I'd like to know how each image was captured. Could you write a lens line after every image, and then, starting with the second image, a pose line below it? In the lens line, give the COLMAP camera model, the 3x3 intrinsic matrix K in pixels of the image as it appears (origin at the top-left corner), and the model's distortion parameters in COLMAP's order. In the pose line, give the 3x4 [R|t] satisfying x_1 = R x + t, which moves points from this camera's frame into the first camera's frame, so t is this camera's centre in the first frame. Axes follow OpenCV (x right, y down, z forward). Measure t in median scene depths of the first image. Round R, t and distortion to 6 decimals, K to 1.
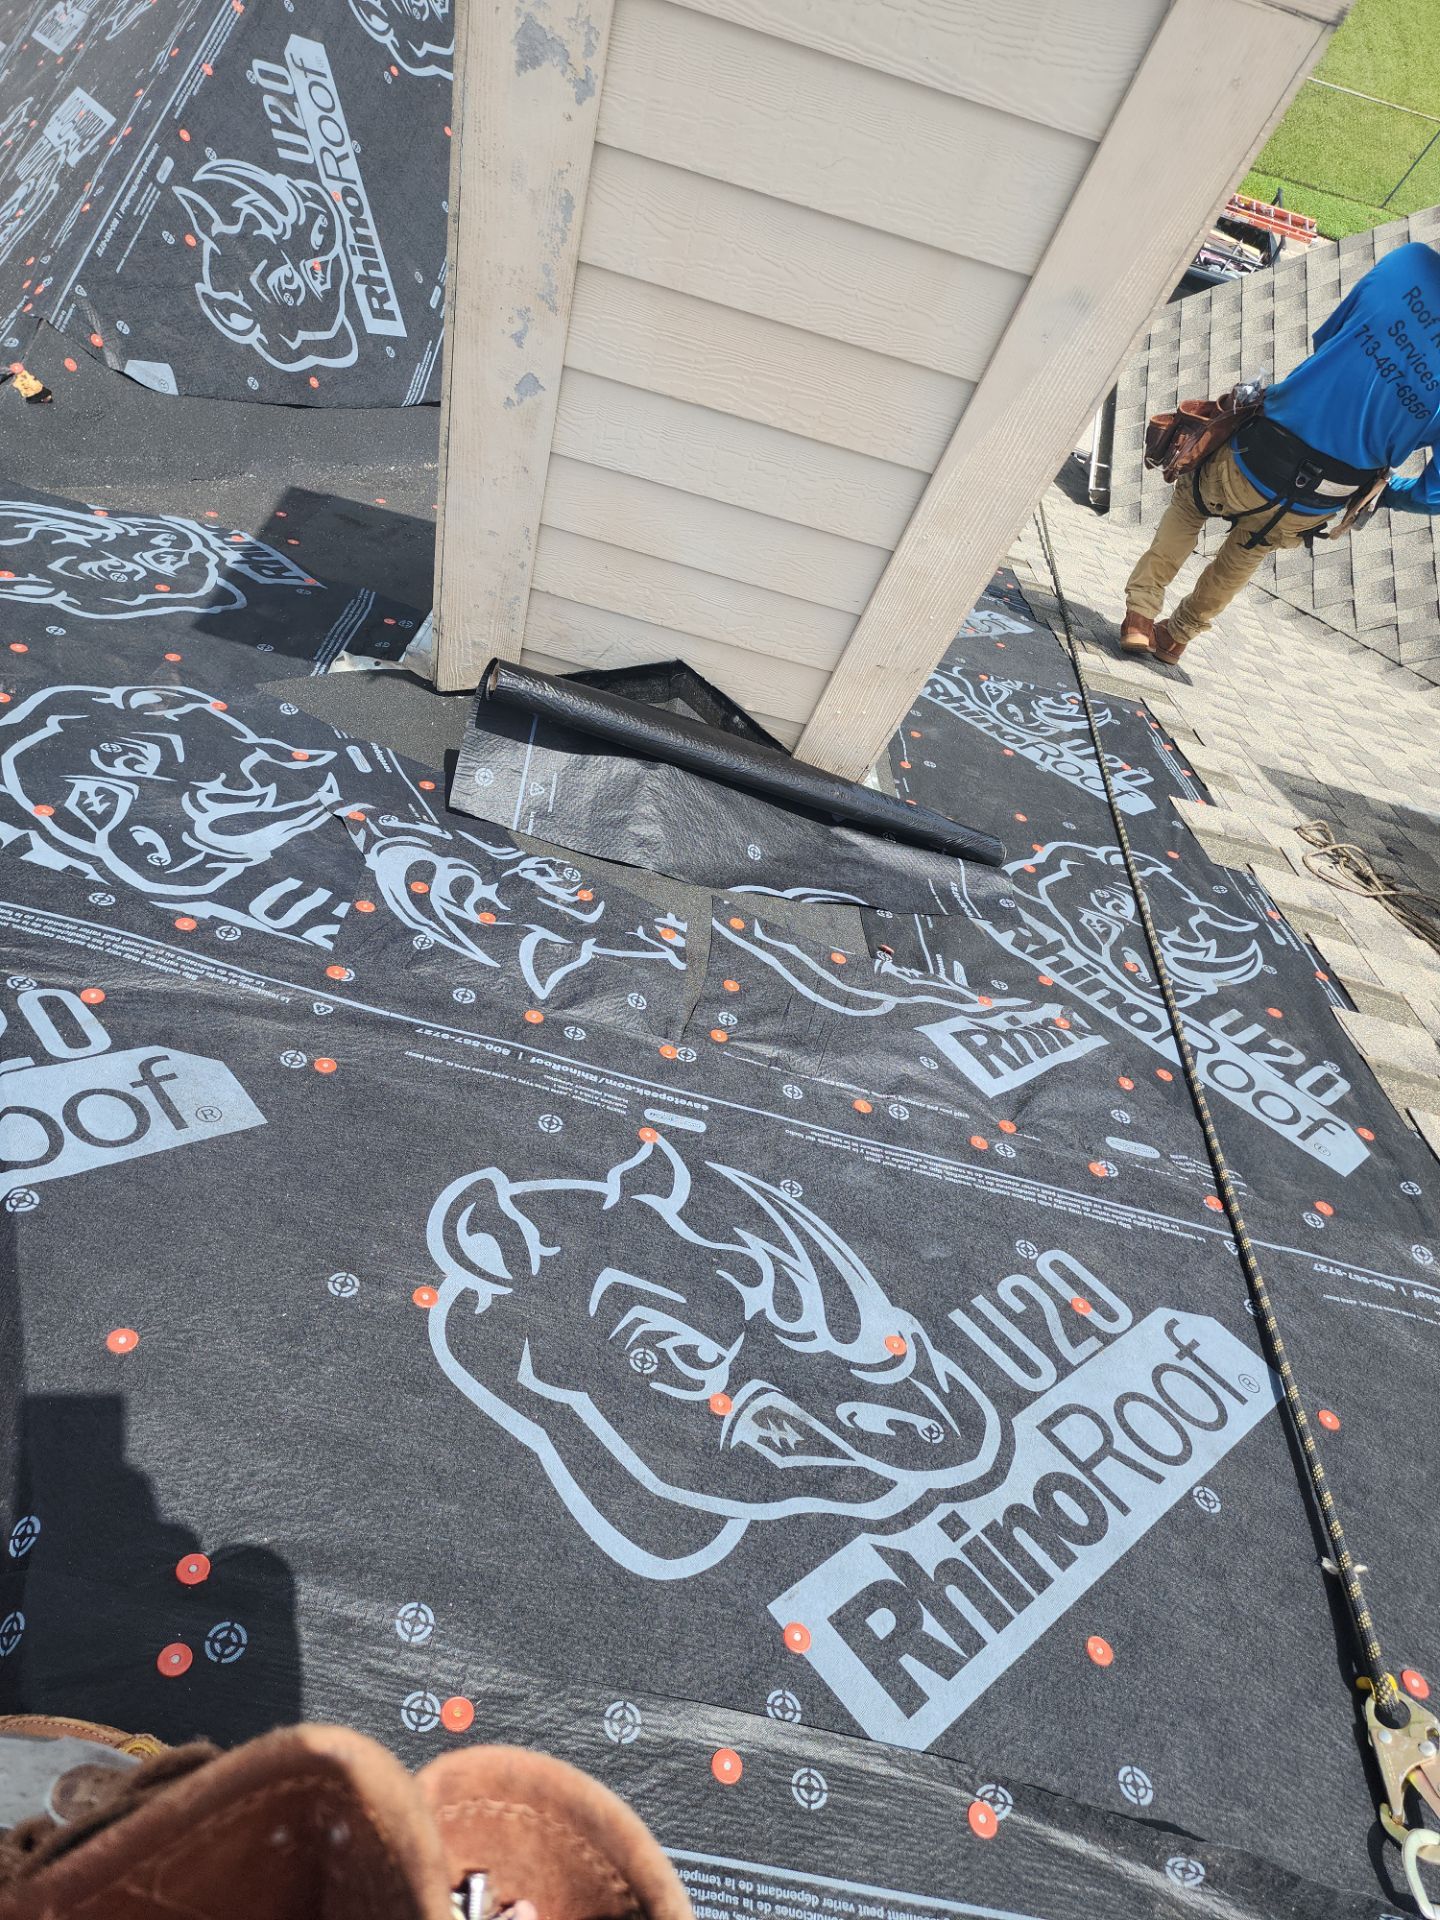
lens RADIAL K [[1264.3, 0, 702.2], [0, 1264.3, 945.5], [0, 0, 1]] dist [0.061356, -0.051007]
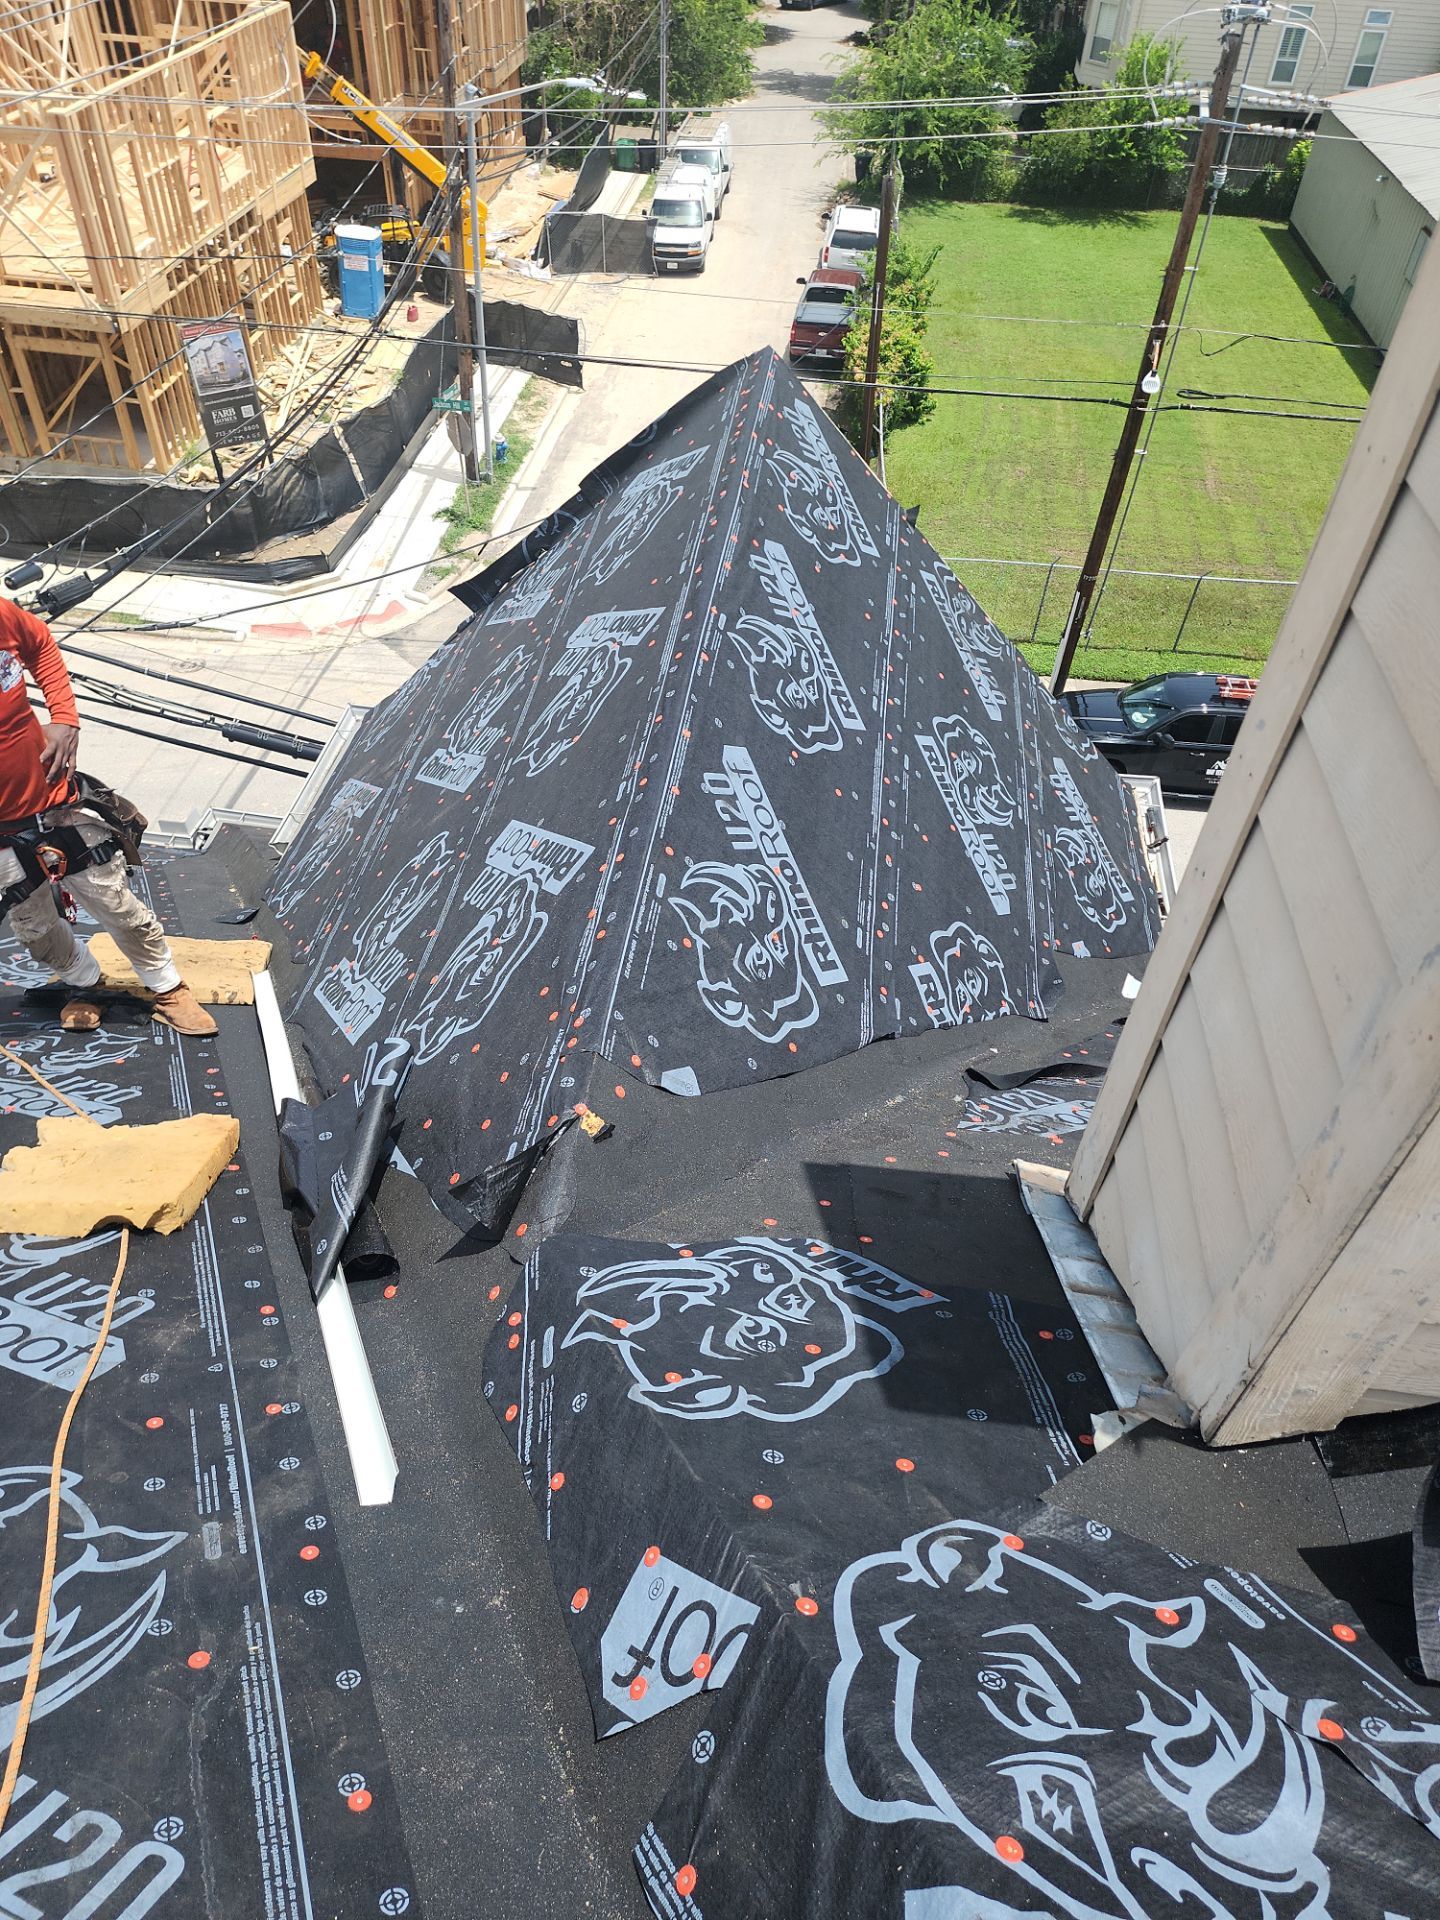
lens RADIAL K [[1264.3, 0, 686.2], [0, 1264.3, 930.6], [0, 0, 1]] dist [0.061356, -0.051007]
pose [[0.980516, -0.167906, -0.101959, -0.286494], [0.113088, 0.906886, -0.405917, -0.153423], [0.160621, 0.386478, 0.908205, 0.103115]]
